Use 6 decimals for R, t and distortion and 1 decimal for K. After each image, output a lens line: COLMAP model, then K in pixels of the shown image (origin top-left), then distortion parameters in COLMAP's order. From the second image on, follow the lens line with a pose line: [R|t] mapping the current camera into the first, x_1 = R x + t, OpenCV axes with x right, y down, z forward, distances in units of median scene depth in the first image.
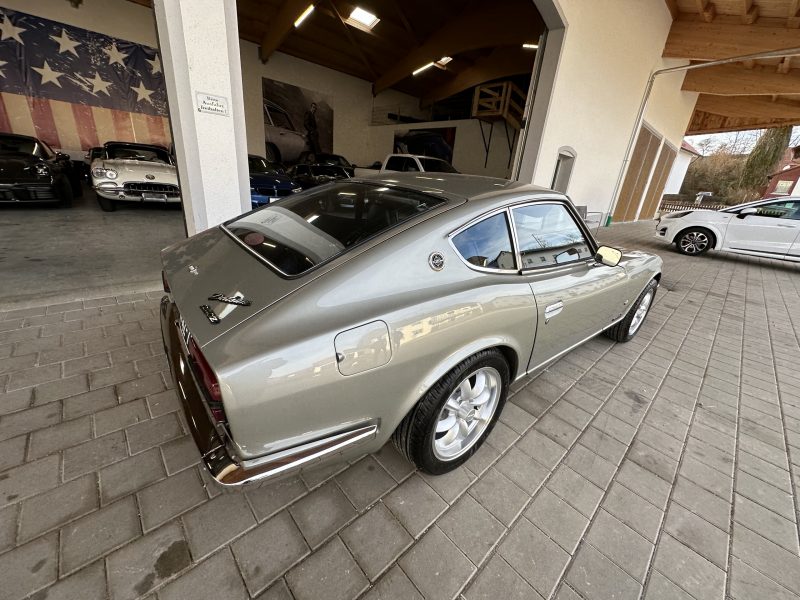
lens RADIAL K [[317.5, 0, 401.9], [0, 317.5, 301.1], [0, 0, 1]] dist [-0.004345, 0.000568]
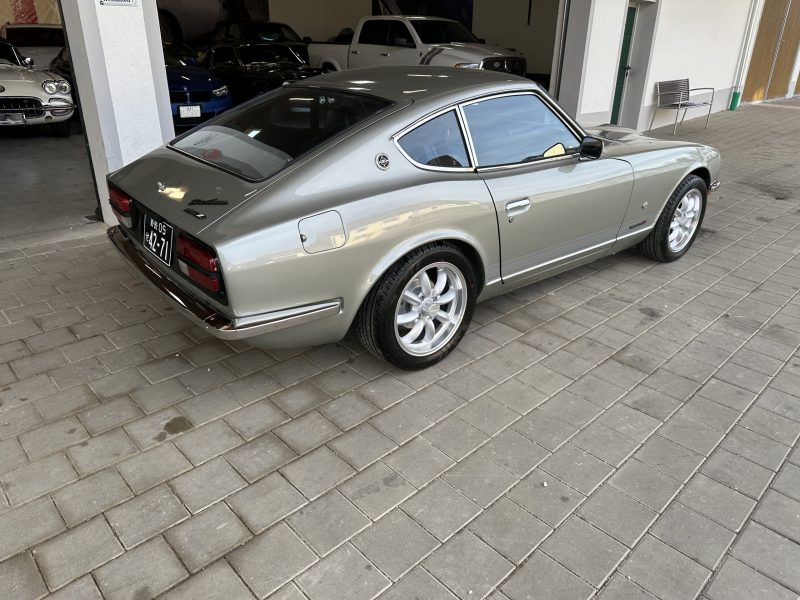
lens RADIAL K [[559.8, 0, 404.6], [0, 559.8, 296.8], [0, 0, 1]] dist [0.067092, -0.091939]
pose [[0.997286, -0.071803, -0.016279, 0.094197], [0.072450, 0.996426, 0.043430, 0.138245], [0.013102, -0.044492, 0.998924, -0.509477]]
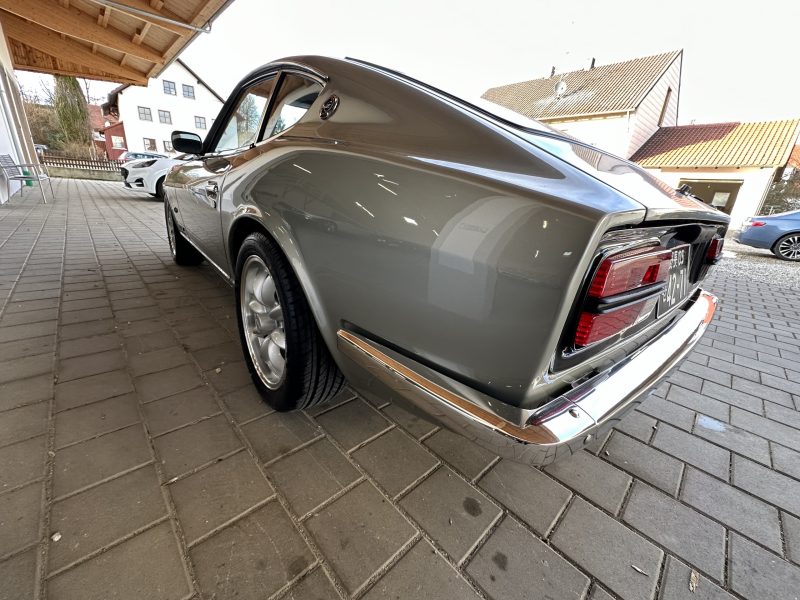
lens RADIAL K [[317.4, 0, 401.8], [0, 317.4, 300.3], [0, 0, 1]] dist [-0.004298, 0.000908]
pose [[-0.008000, -0.406993, 0.913396, -0.741841], [0.295260, 0.871738, 0.391017, -0.179496], [-0.955383, 0.272817, 0.113195, 0.847658]]
